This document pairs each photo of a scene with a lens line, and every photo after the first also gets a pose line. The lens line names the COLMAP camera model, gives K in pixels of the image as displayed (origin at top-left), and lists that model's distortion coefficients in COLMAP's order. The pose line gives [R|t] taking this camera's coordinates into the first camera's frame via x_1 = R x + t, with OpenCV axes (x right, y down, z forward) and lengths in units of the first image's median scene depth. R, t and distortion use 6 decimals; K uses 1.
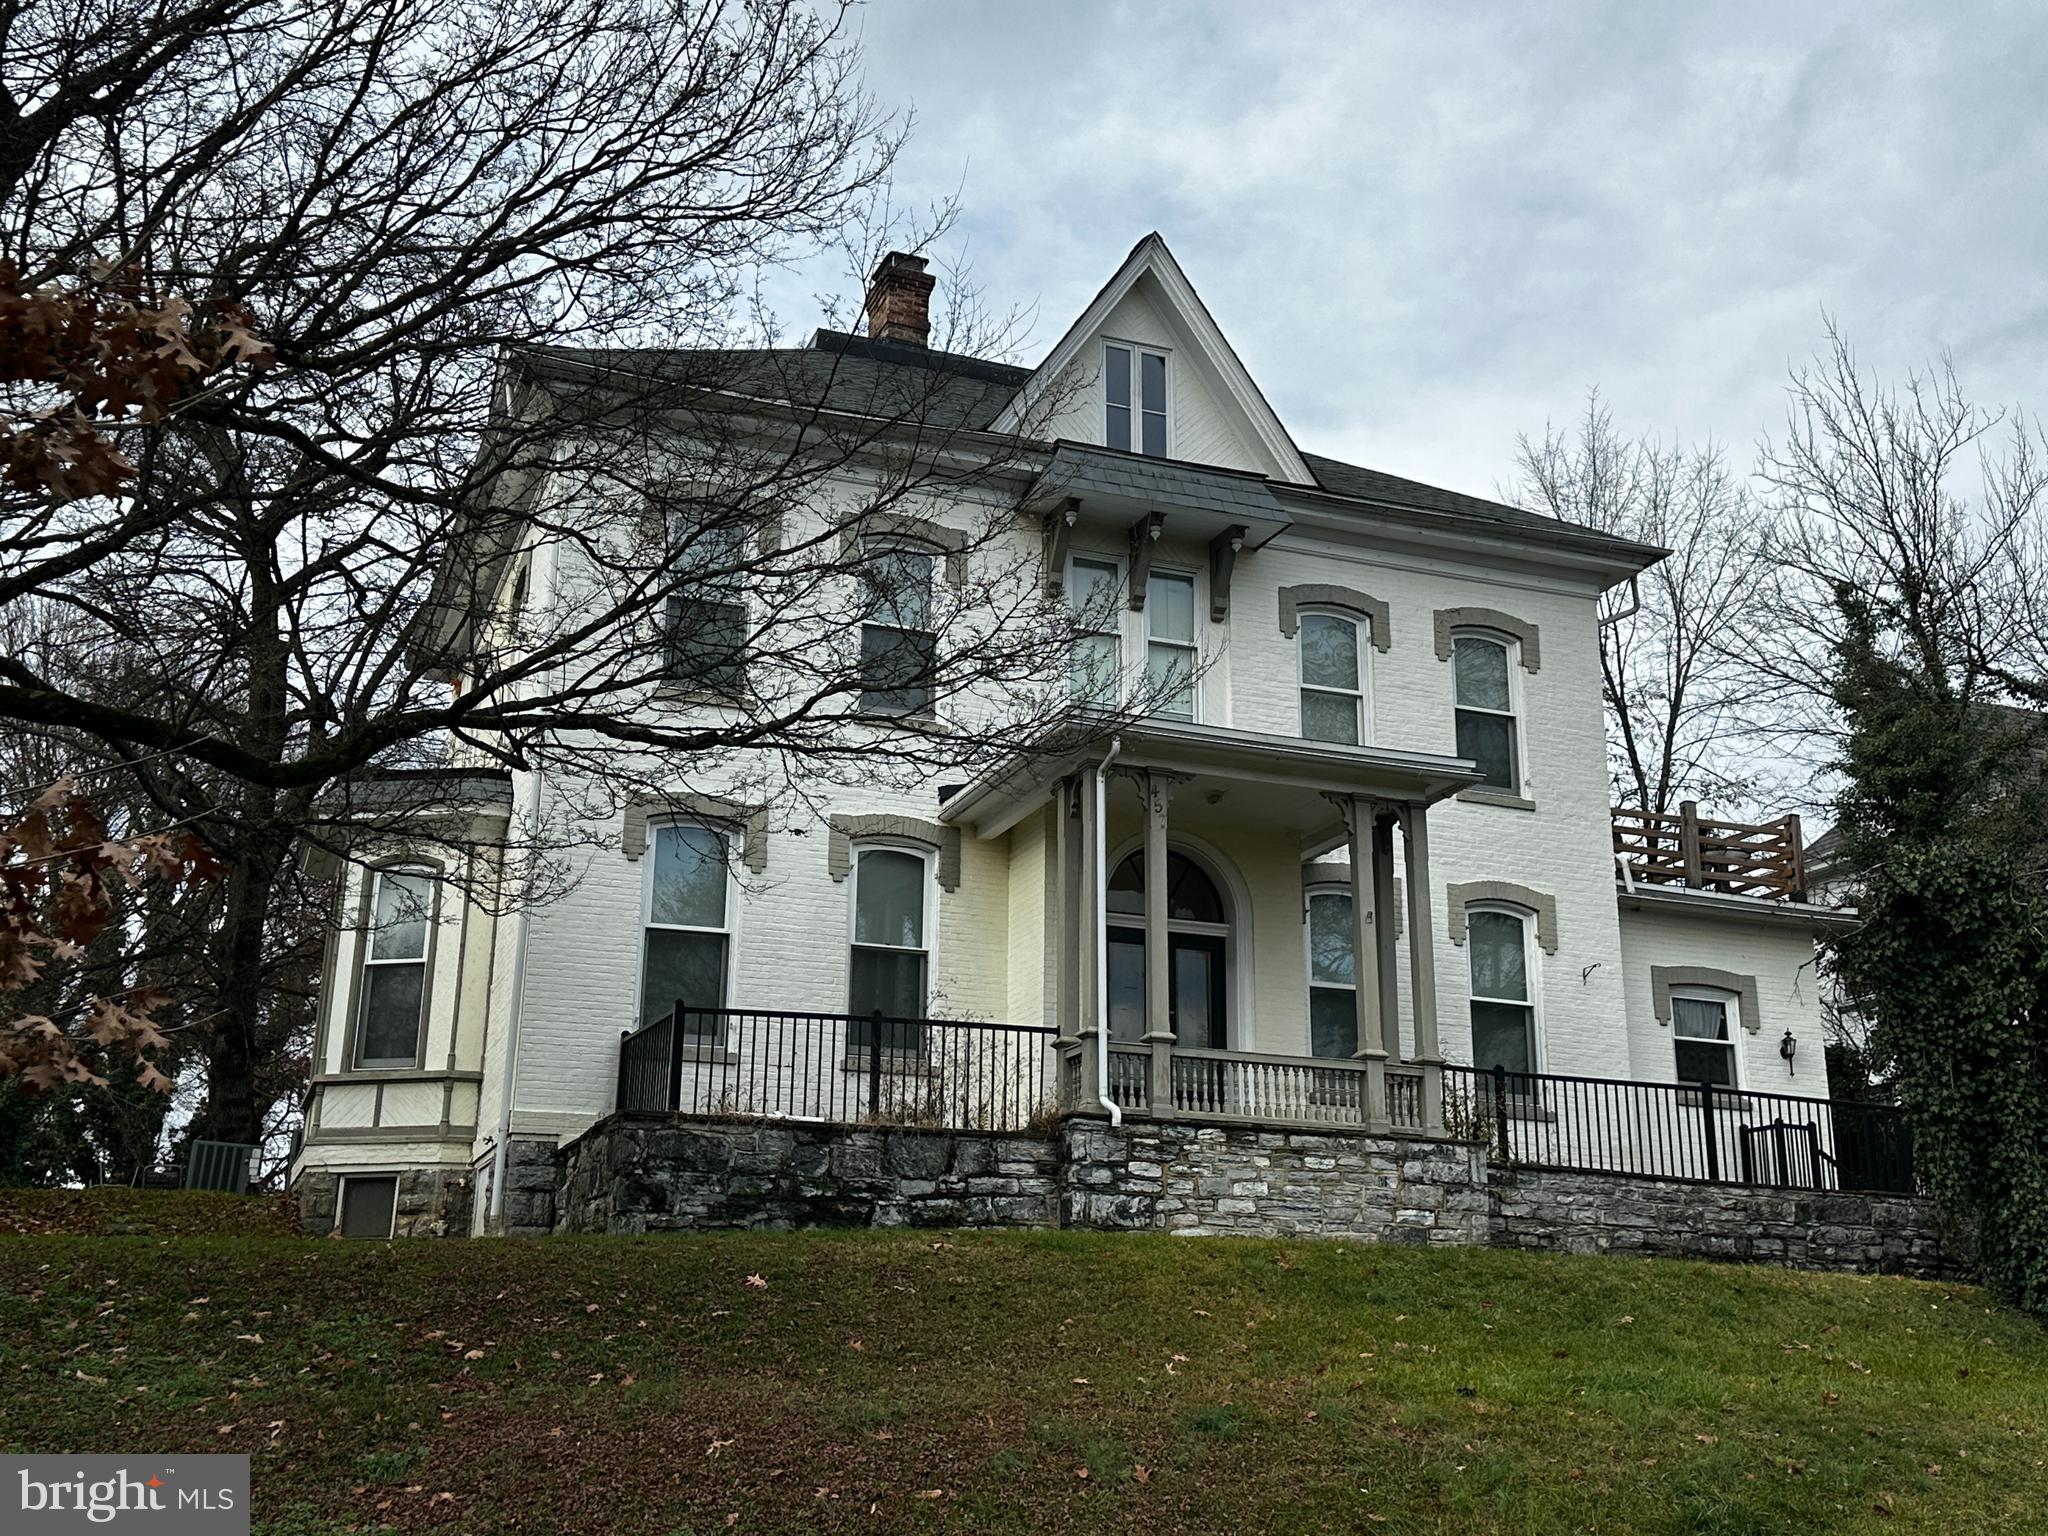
lens RADIAL K [[2188.4, 0, 1030.2], [0, 2188.4, 729.7], [0, 0, 1]] dist [0.176564, -0.390460]
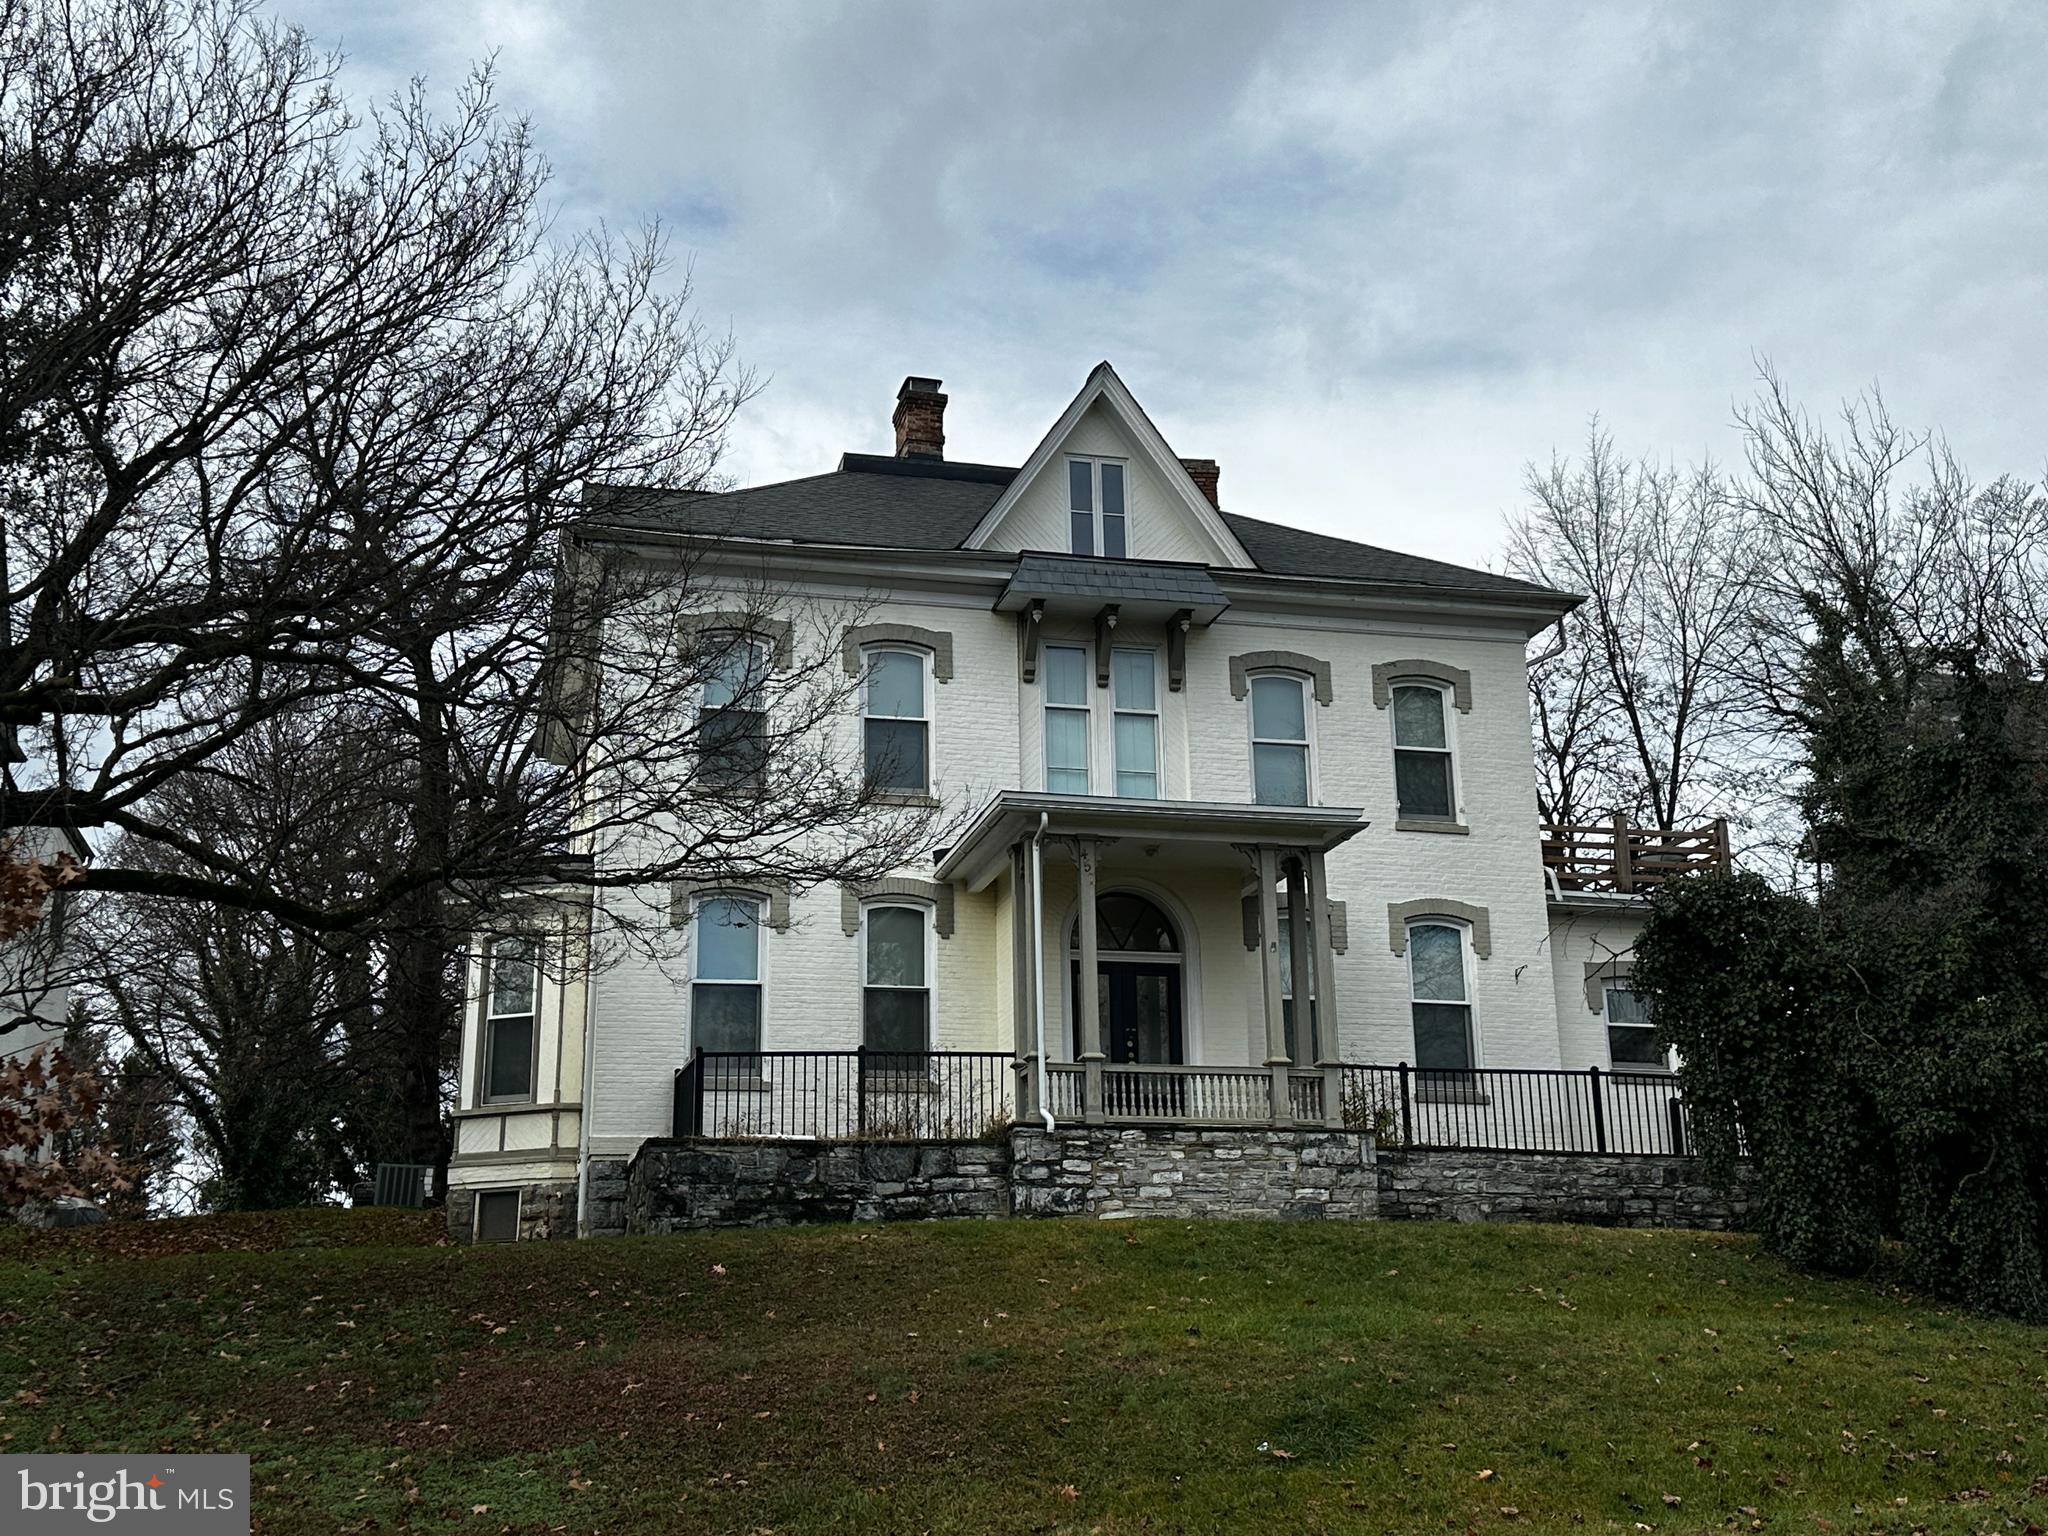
lens RADIAL K [[2187.2, 0, 1015.4], [0, 2187.2, 746.1], [0, 0, 1]] dist [0.164087, -0.343531]
pose [[0.991356, -0.061653, -0.115810, 0.159514], [0.063901, 0.997831, 0.015796, -0.052000], [0.114585, -0.023060, 0.993146, -0.204465]]
